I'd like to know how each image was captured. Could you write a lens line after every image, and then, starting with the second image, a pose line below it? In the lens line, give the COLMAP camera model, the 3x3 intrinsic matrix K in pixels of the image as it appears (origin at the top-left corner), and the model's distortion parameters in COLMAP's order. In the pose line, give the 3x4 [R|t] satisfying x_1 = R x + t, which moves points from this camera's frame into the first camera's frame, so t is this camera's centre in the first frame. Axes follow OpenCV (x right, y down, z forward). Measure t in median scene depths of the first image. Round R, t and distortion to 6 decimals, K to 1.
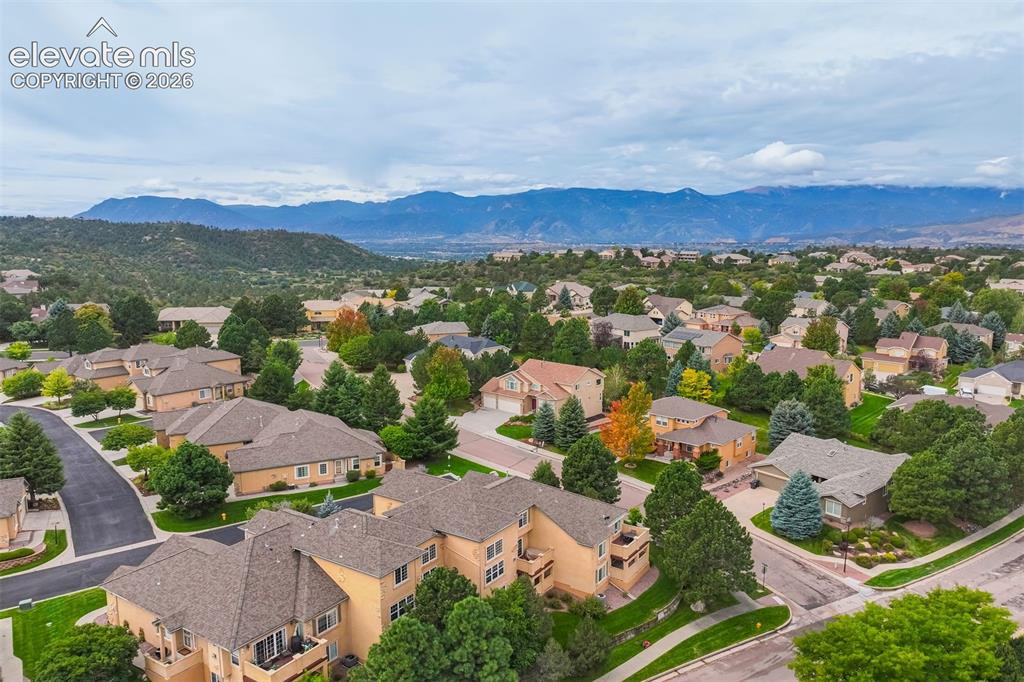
lens RADIAL K [[704.2, 0, 511.0], [0, 704.2, 377.2], [0, 0, 1]] dist [-0.000802, 0.011042]
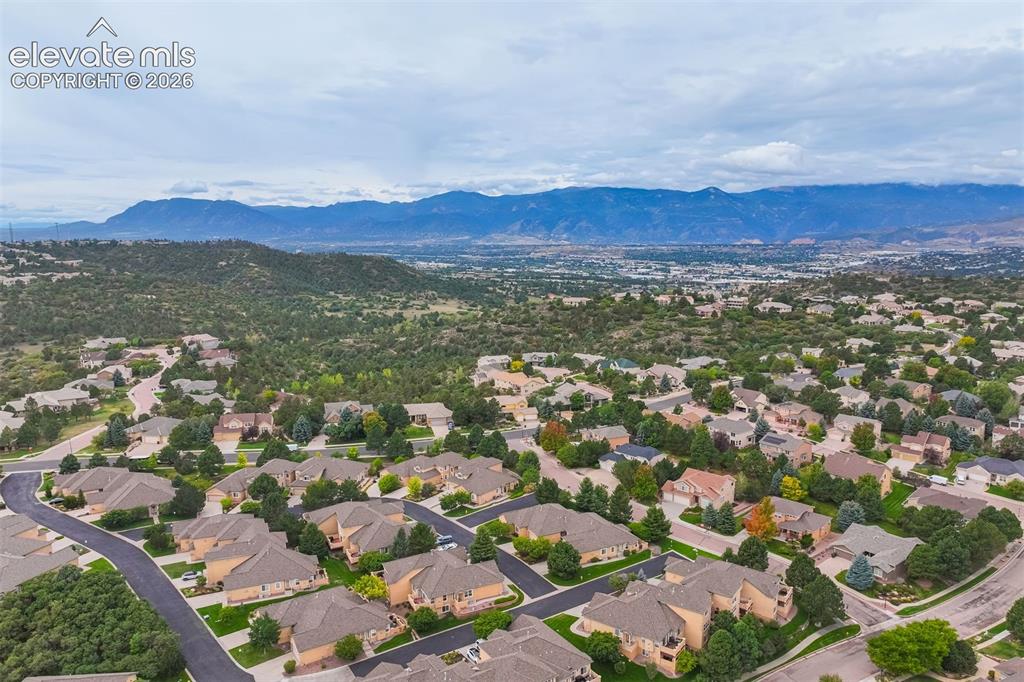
lens RADIAL K [[698.0, 0, 516.6], [0, 698.0, 372.6], [0, 0, 1]] dist [-0.000765, 0.016678]
pose [[0.999631, -0.001284, -0.027127, -0.324350], [0.001190, 0.999993, -0.003485, -0.239447], [0.027131, 0.003452, 0.999626, -0.637797]]
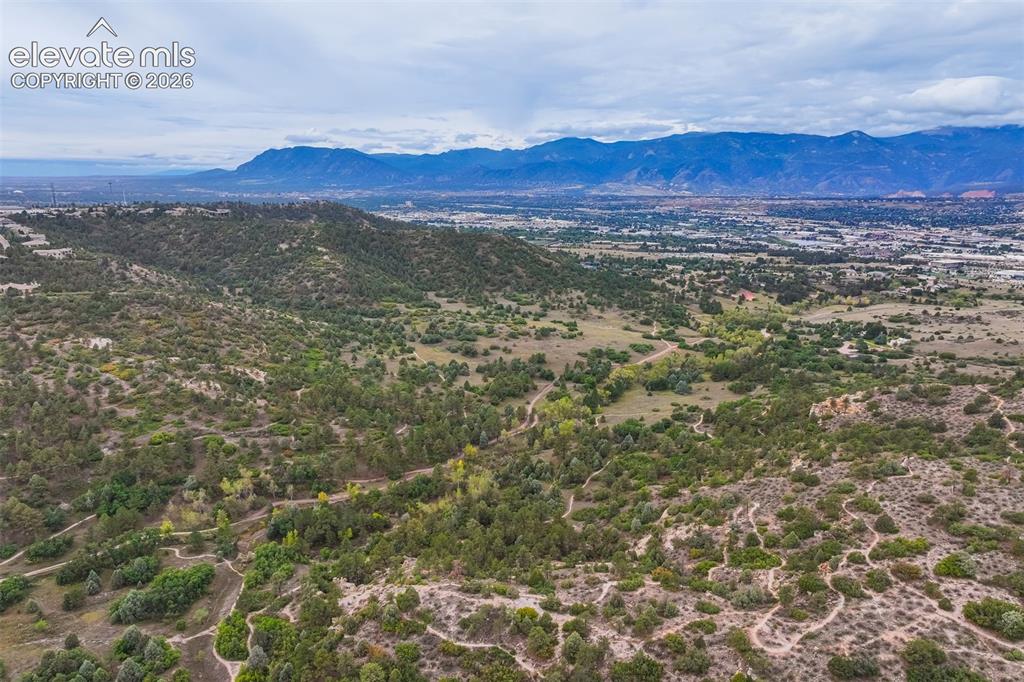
lens RADIAL K [[704.2, 0, 511.0], [0, 704.2, 377.2], [0, 0, 1]] dist [-0.000802, 0.011042]
pose [[0.982282, 0.045963, -0.181687, -1.223165], [-0.033158, 0.996788, 0.072899, -1.152914], [0.184454, -0.065583, 0.980651, 2.734762]]
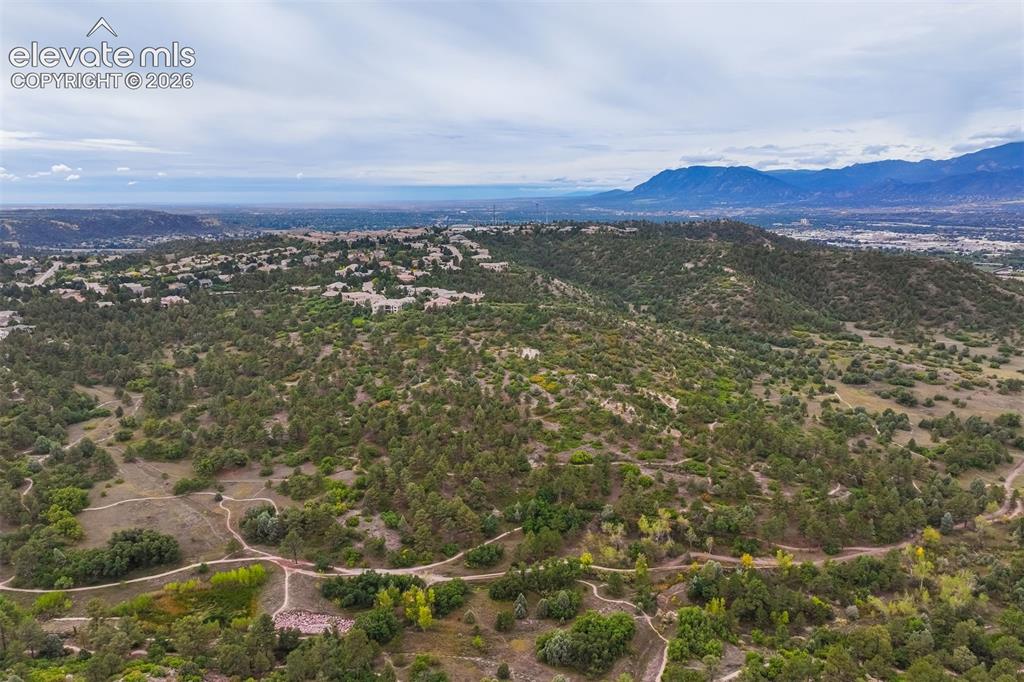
lens RADIAL K [[698.0, 0, 516.6], [0, 698.0, 372.6], [0, 0, 1]] dist [-0.000765, 0.016678]
pose [[0.760375, 0.139740, -0.634273, -1.575681], [-0.113222, 0.990146, 0.082412, -1.197865], [0.639539, 0.009150, 0.768704, 2.913000]]
